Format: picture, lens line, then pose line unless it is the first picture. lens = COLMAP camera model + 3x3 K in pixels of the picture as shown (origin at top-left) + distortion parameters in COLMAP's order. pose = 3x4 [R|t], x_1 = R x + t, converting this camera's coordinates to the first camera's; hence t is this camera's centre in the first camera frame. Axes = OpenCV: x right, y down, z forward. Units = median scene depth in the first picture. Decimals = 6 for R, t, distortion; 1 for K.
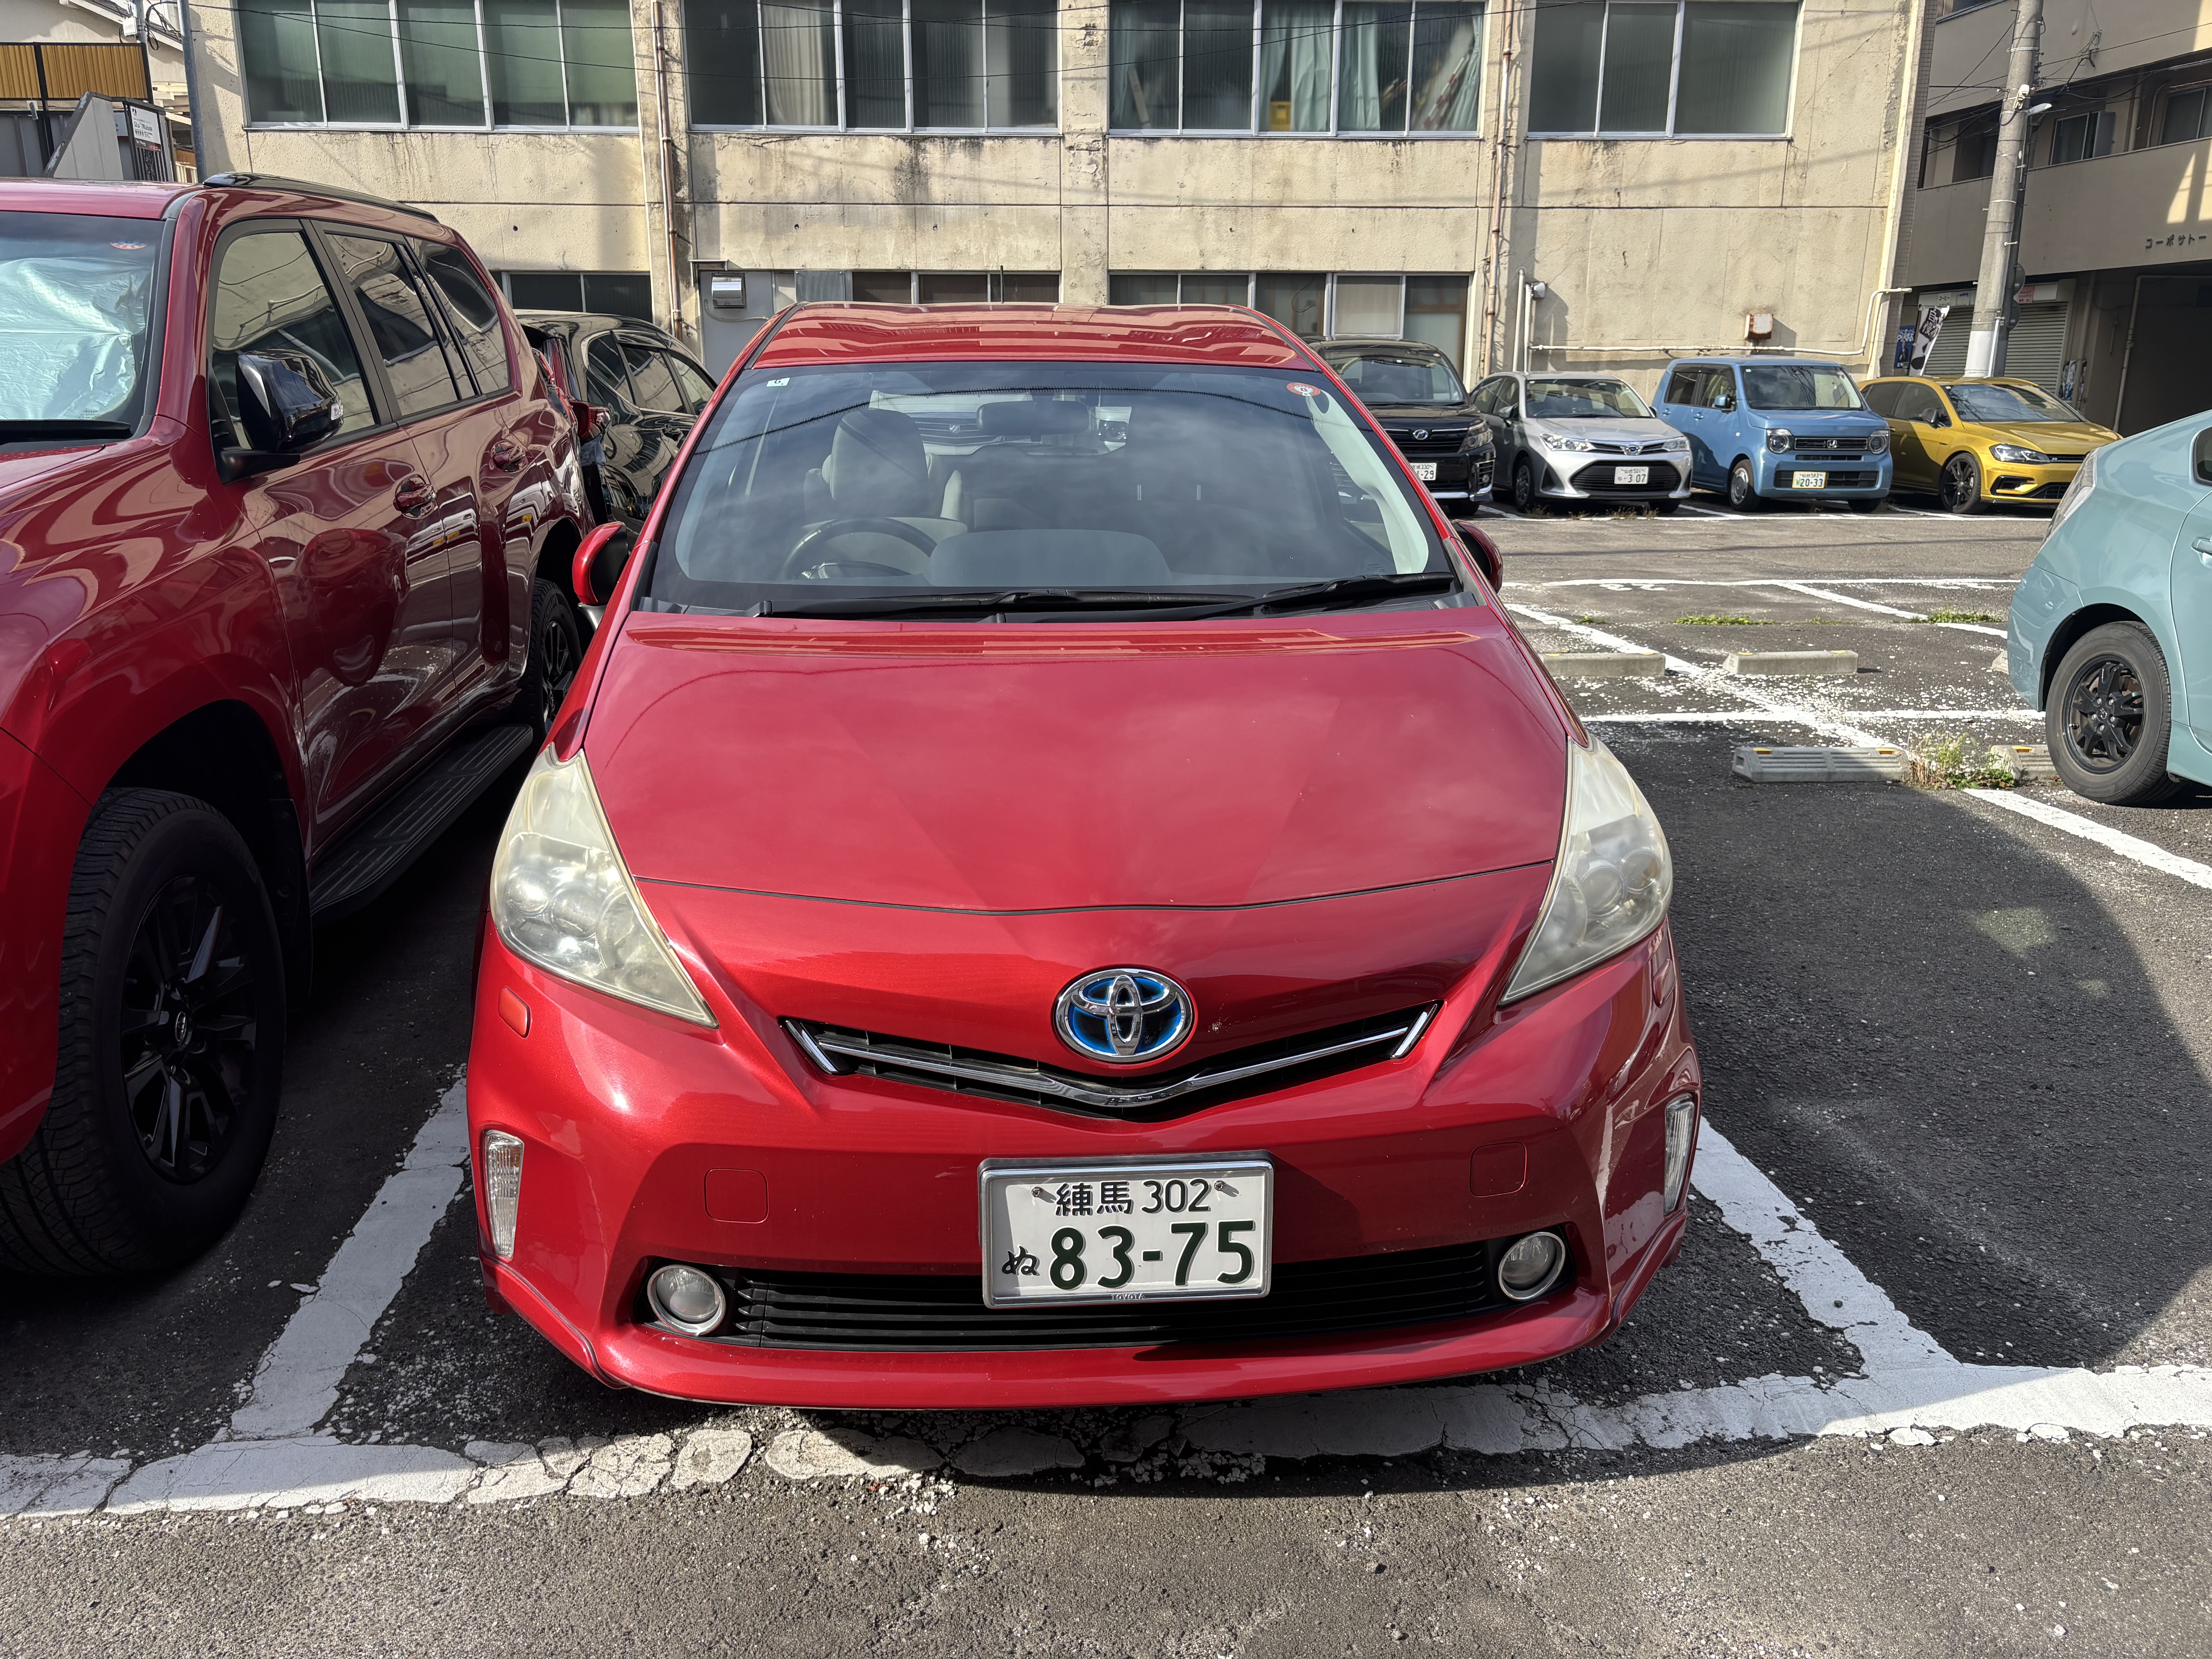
lens RADIAL K [[1649.5, 0, 1094.1], [0, 1649.5, 819.3], [0, 0, 1]] dist [0.041022, -0.047322]
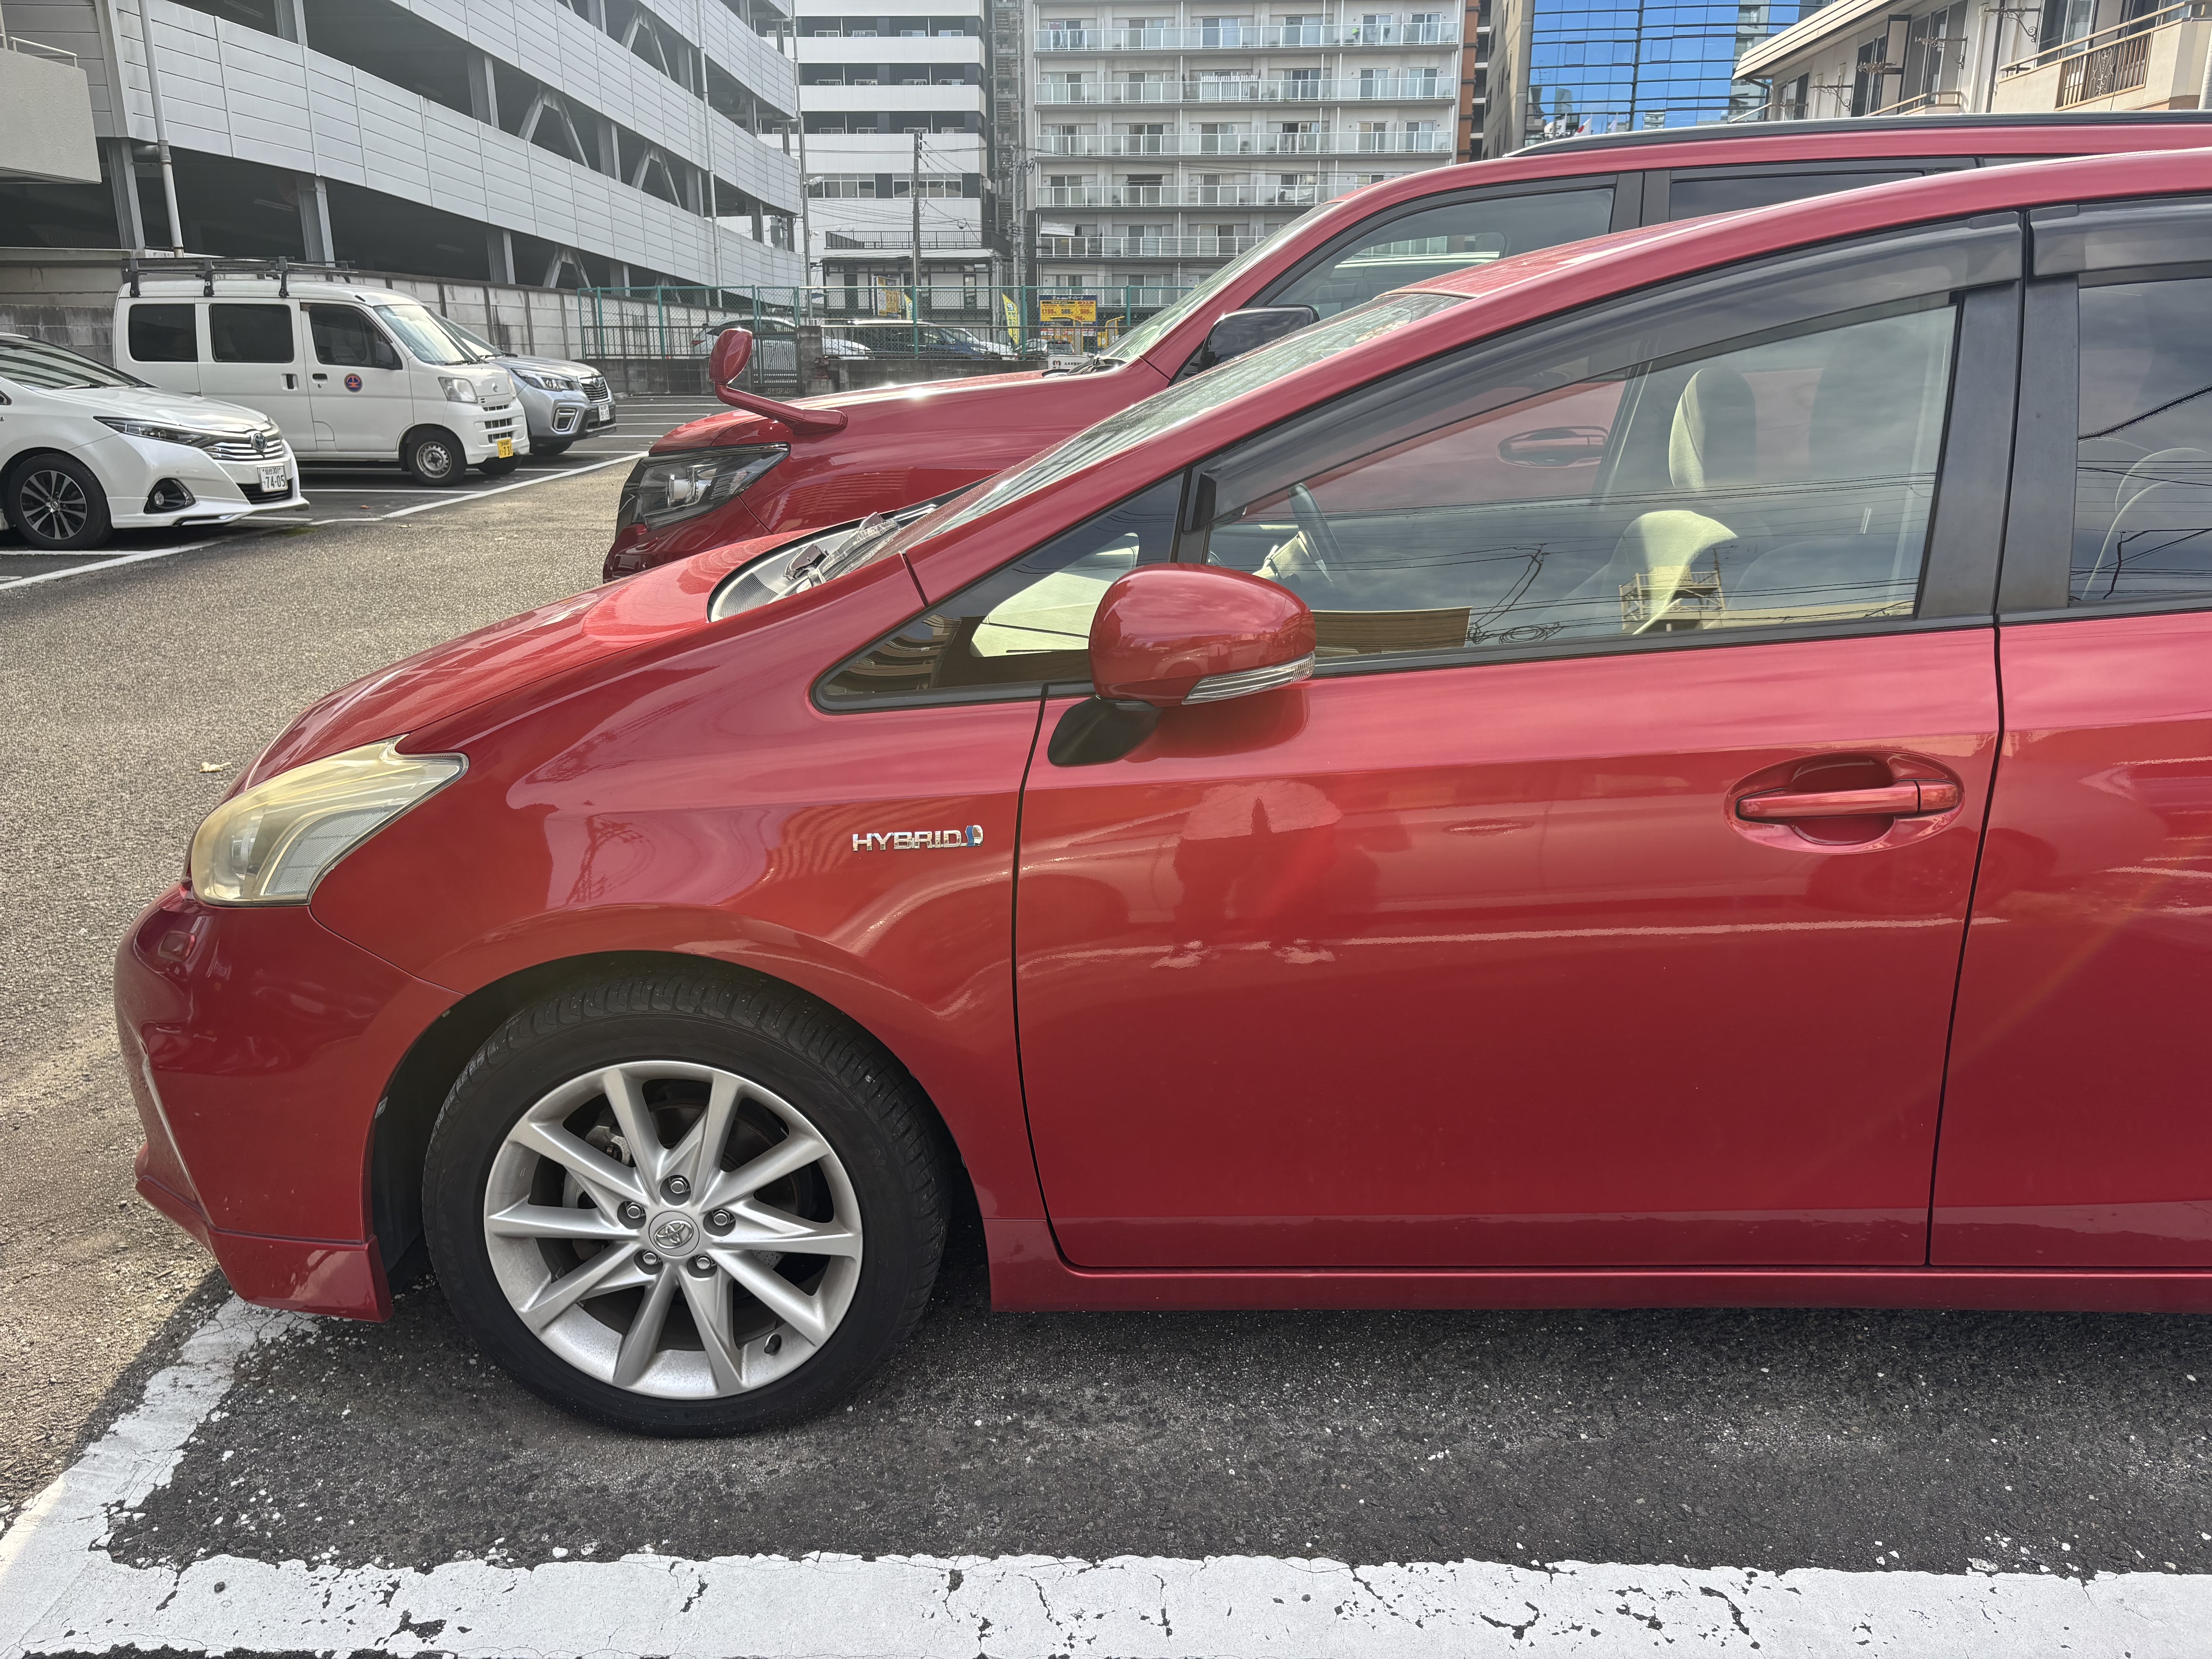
lens RADIAL K [[1643.8, 0, 1106.0], [0, 1643.8, 829.5], [0, 0, 1]] dist [0.067170, -0.081518]
pose [[-0.111201, 0.277016, -0.954409, 0.113020], [-0.256325, 0.919876, 0.296858, -0.036924], [0.960173, 0.277650, -0.031285, 0.146080]]
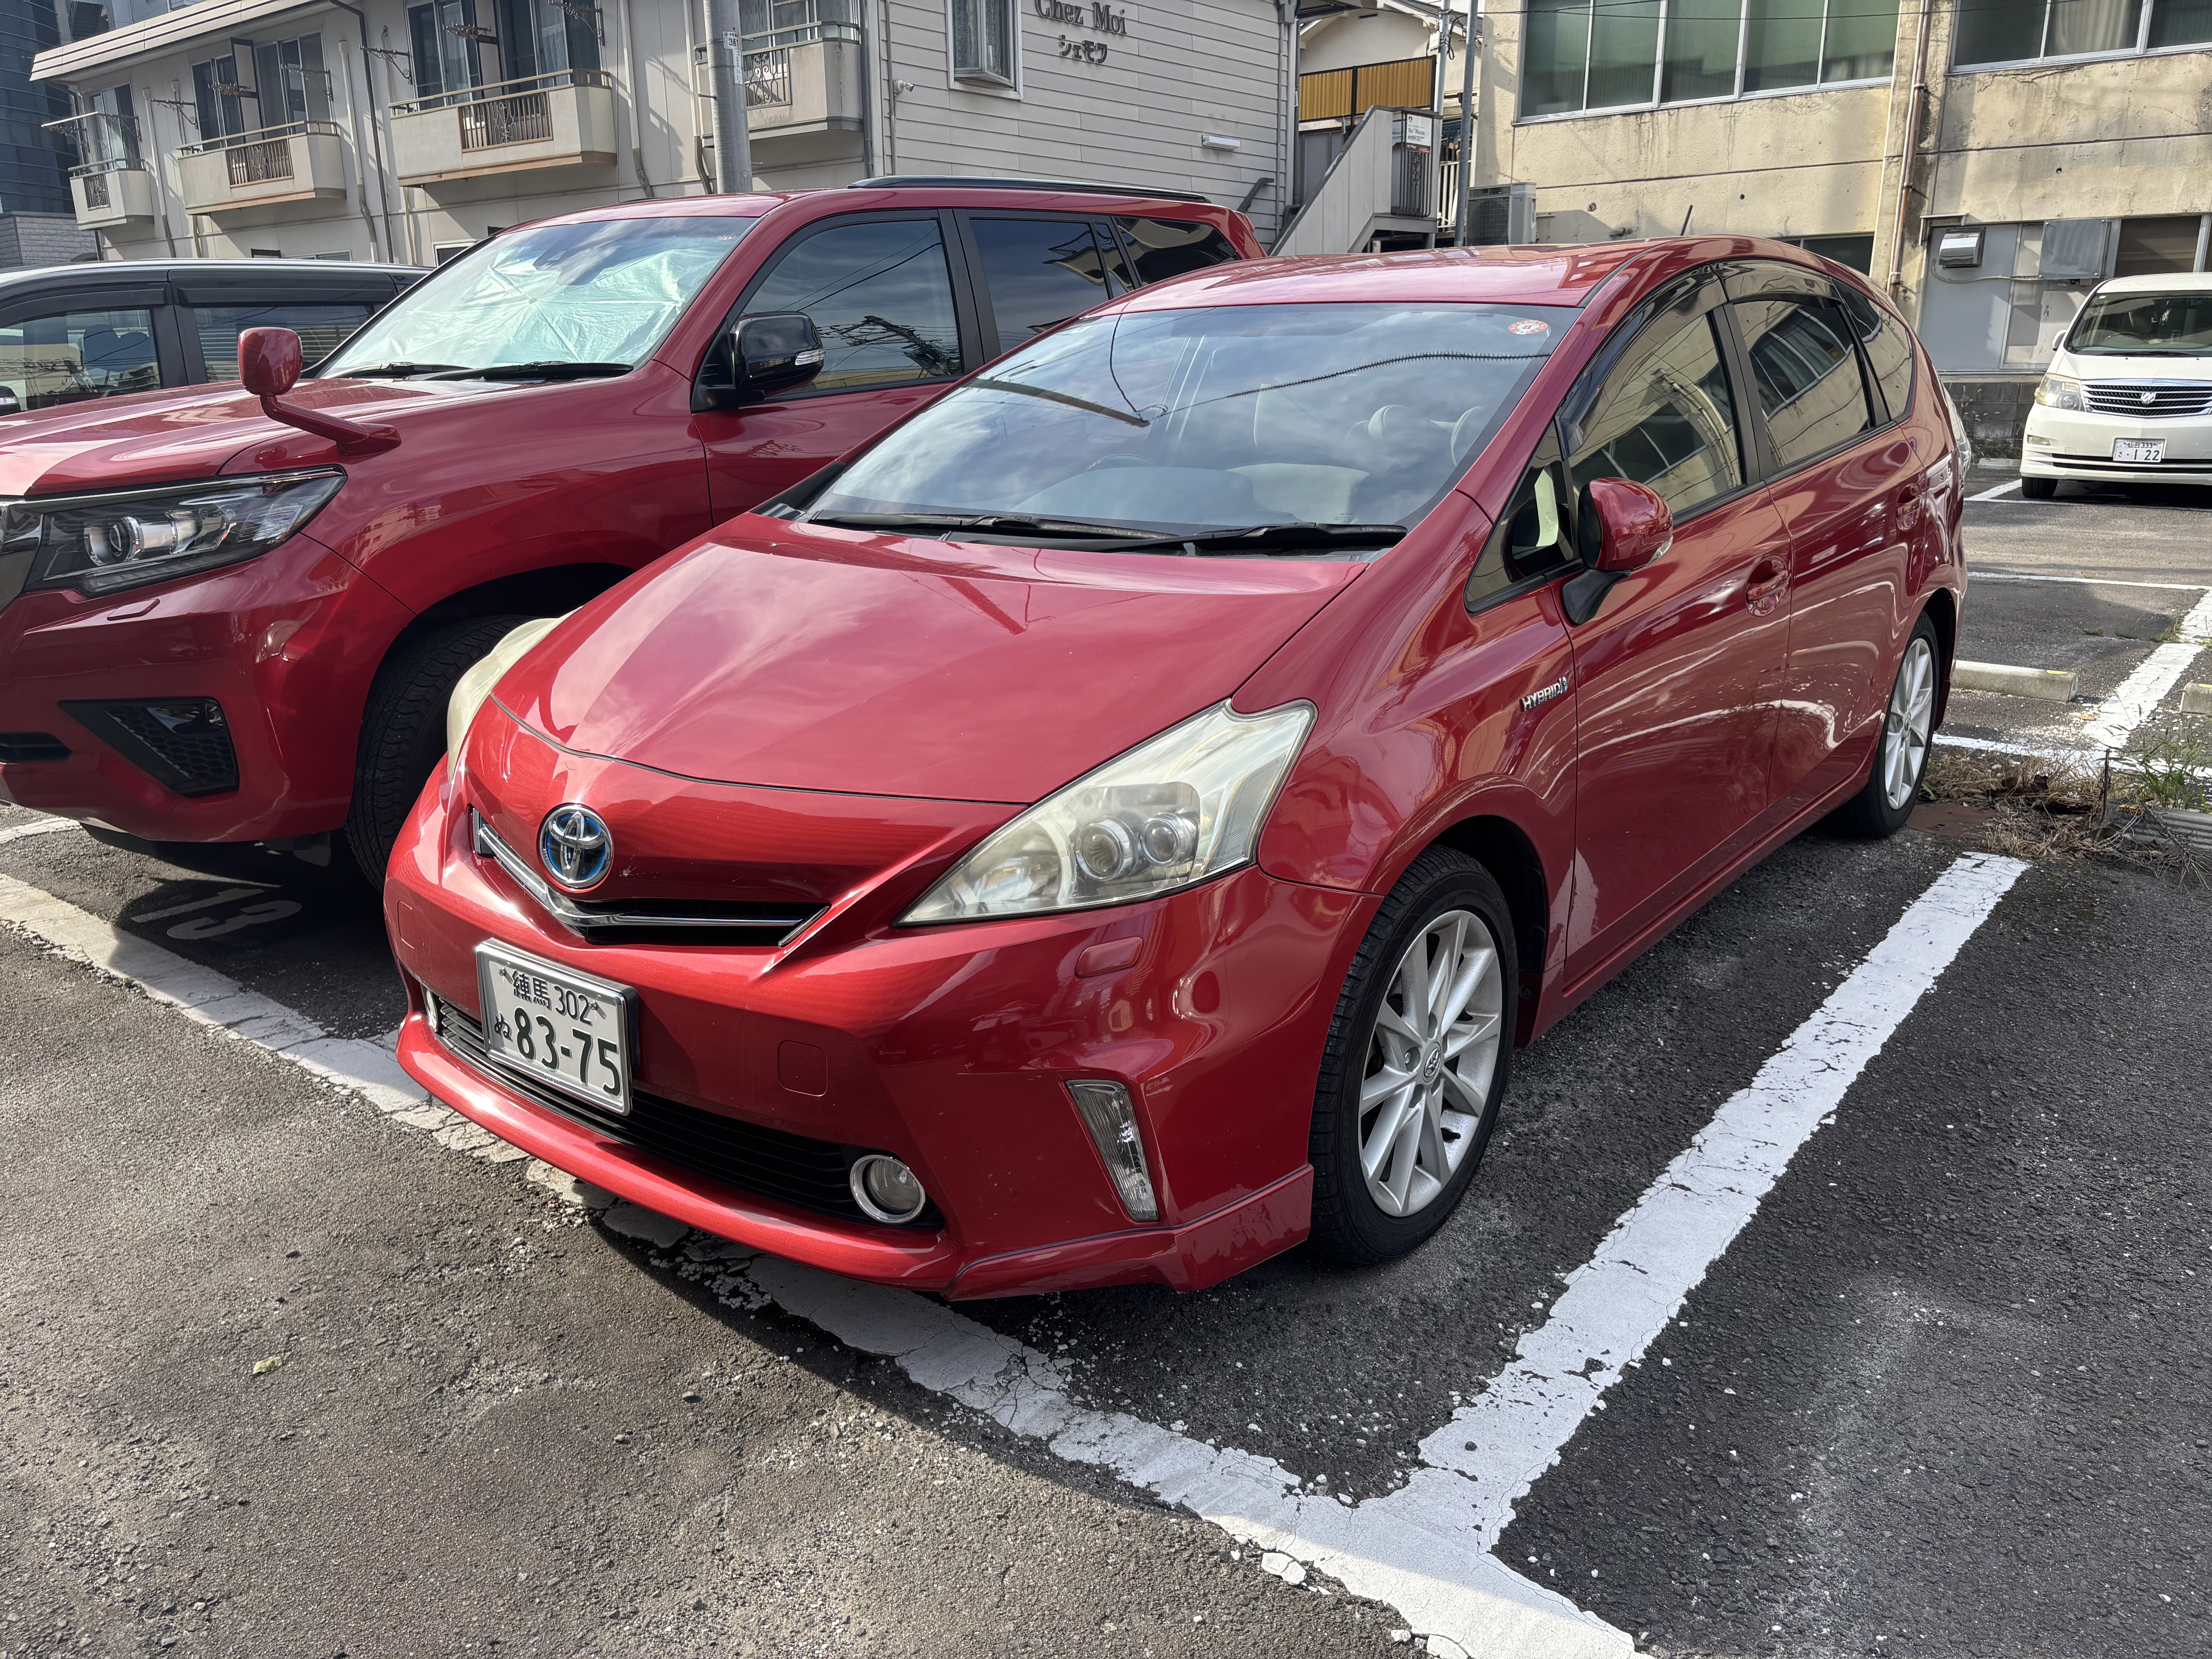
lens RADIAL K [[1643.8, 0, 1106.0], [0, 1643.8, 829.5], [0, 0, 1]] dist [0.067170, -0.081518]
pose [[0.733836, 0.176426, -0.656018, 0.088706], [-0.164794, 0.983075, 0.080042, -0.004184], [0.659036, 0.049370, 0.750489, 0.029895]]
